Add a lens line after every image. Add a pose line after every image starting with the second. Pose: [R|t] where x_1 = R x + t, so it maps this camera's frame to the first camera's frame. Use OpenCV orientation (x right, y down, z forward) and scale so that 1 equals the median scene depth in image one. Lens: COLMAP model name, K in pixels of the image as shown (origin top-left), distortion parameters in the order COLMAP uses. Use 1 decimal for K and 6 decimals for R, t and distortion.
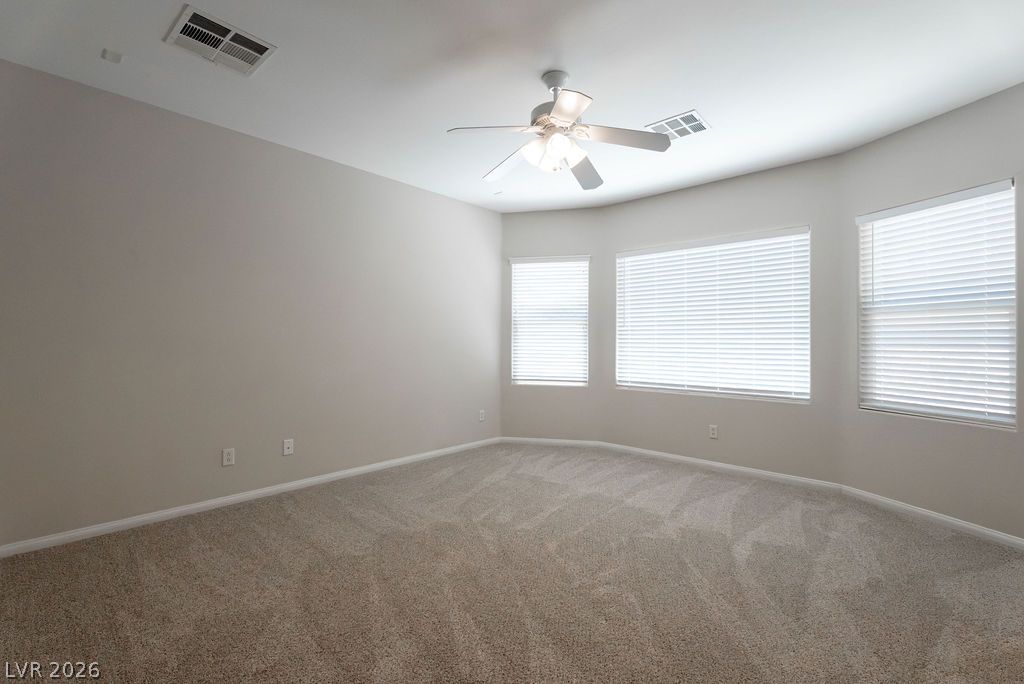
lens RADIAL K [[457.3, 0, 509.8], [0, 457.3, 341.4], [0, 0, 1]] dist [-0.001727, -0.000123]
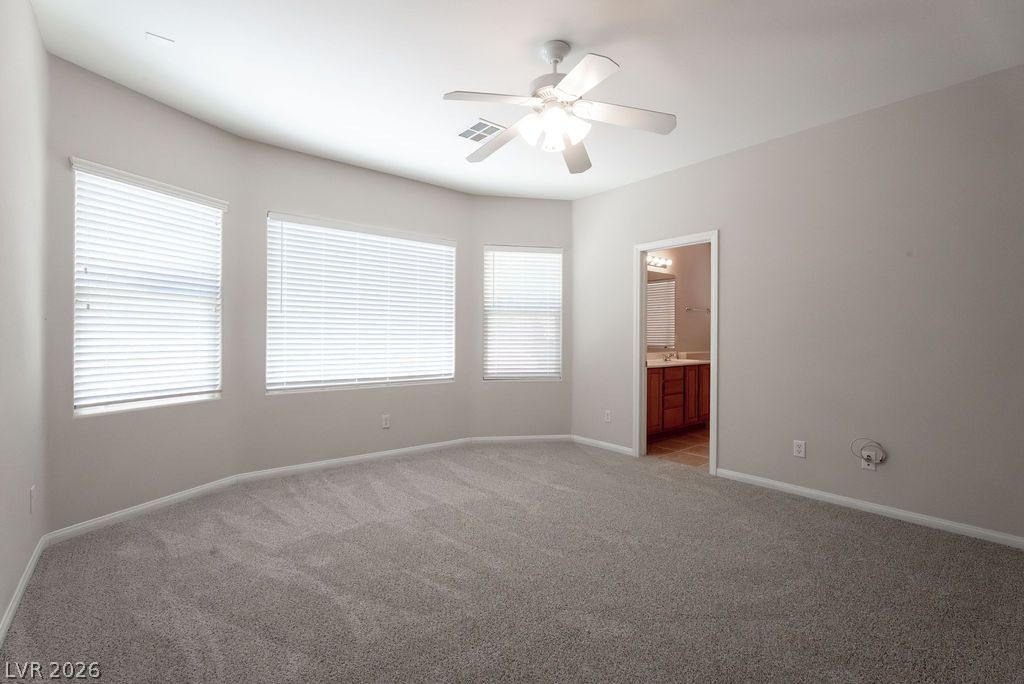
lens RADIAL K [[457.3, 0, 510.6], [0, 457.3, 340.2], [0, 0, 1]] dist [-0.001727, -0.000123]
pose [[0.141777, -0.014136, 0.989798, -0.520250], [-0.009021, 0.999838, 0.015571, -0.000436], [-0.989858, -0.011137, 0.141626, 0.591668]]
